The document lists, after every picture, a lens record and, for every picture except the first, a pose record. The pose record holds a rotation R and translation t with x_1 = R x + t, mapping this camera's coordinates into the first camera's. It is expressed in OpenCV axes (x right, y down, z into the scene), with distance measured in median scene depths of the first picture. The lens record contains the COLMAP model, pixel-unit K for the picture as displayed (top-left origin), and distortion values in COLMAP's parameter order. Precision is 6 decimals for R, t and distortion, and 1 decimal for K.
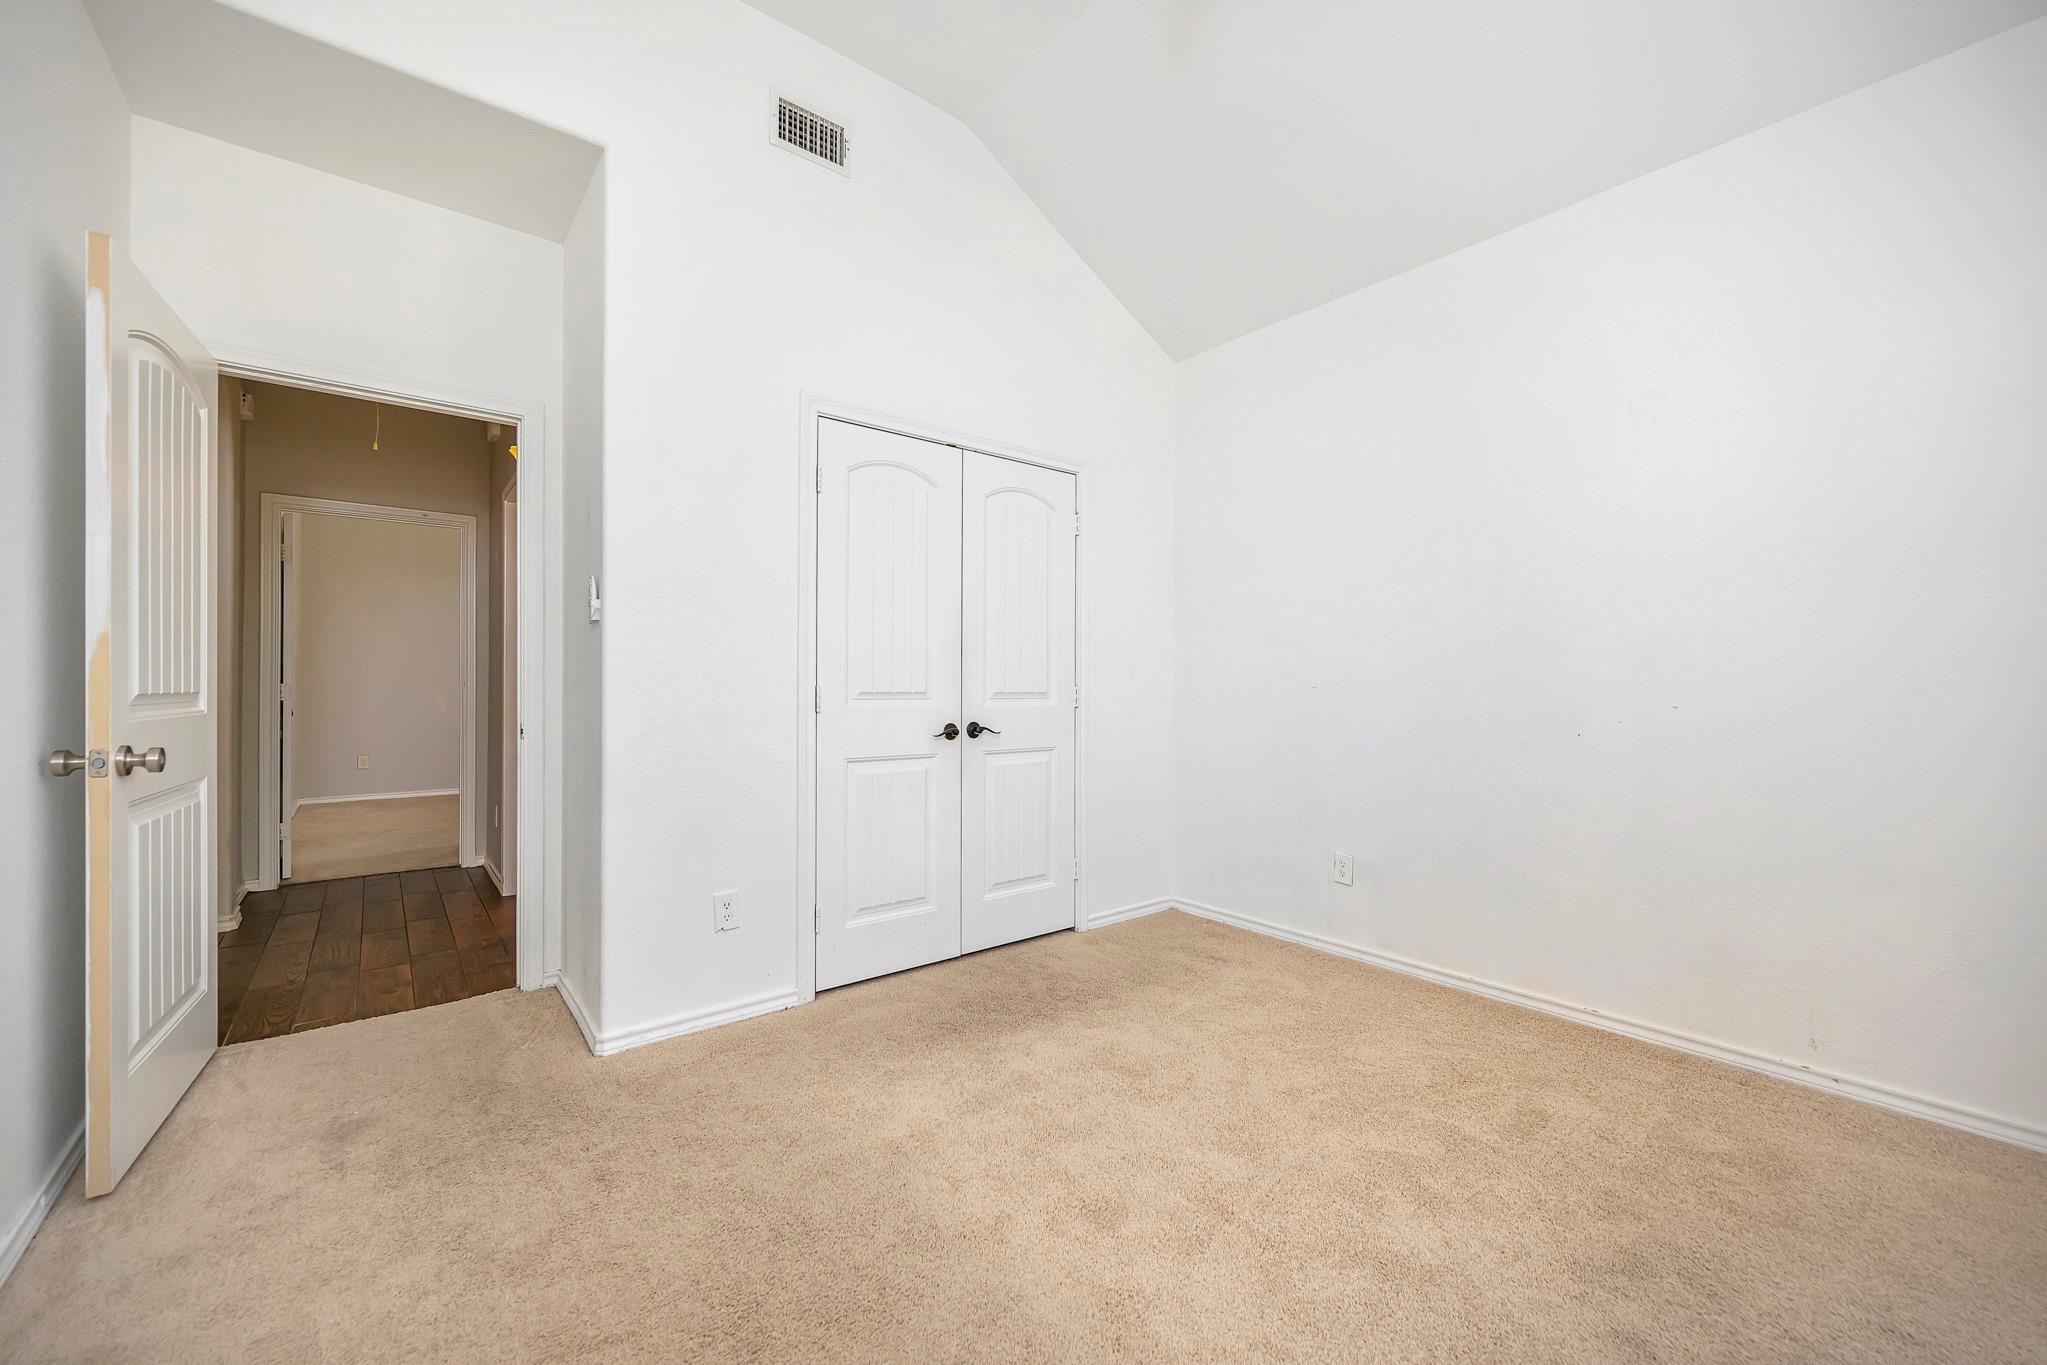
lens RADIAL K [[802.9, 0, 1028.6], [0, 802.9, 680.5], [0, 0, 1]] dist [0.000333, 0.000172]
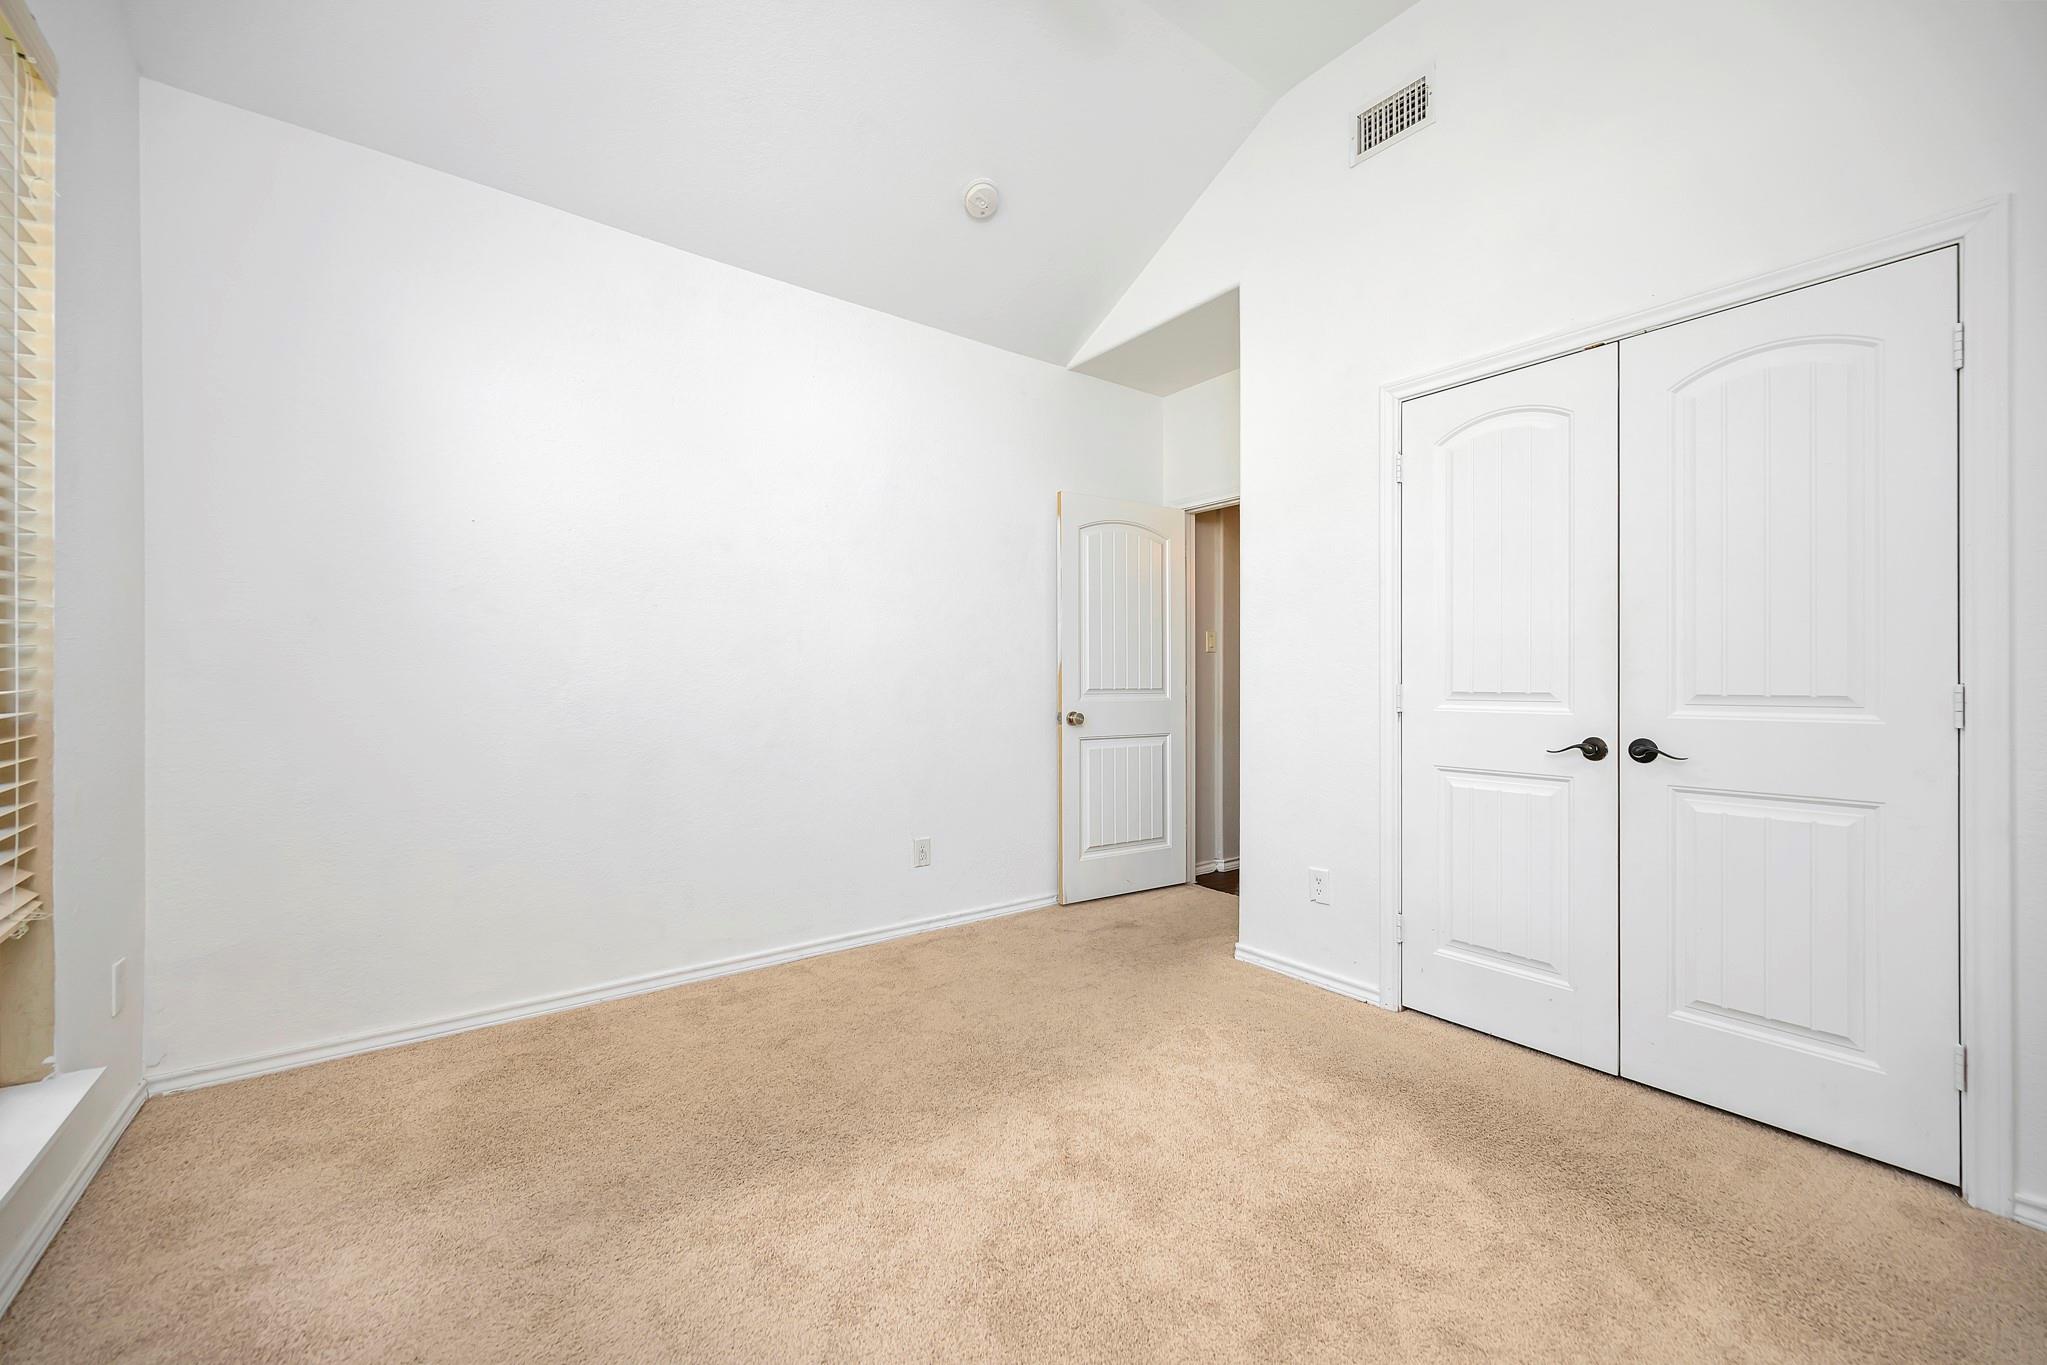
lens RADIAL K [[822.8, 0, 1023.5], [0, 822.8, 670.8], [0, 0, 1]] dist [0.001319, -0.000046]
pose [[-0.044070, -0.017542, -0.998874, 0.686888], [0.006147, 0.999822, -0.017830, 0.004637], [0.999010, -0.006926, -0.043954, 0.554653]]
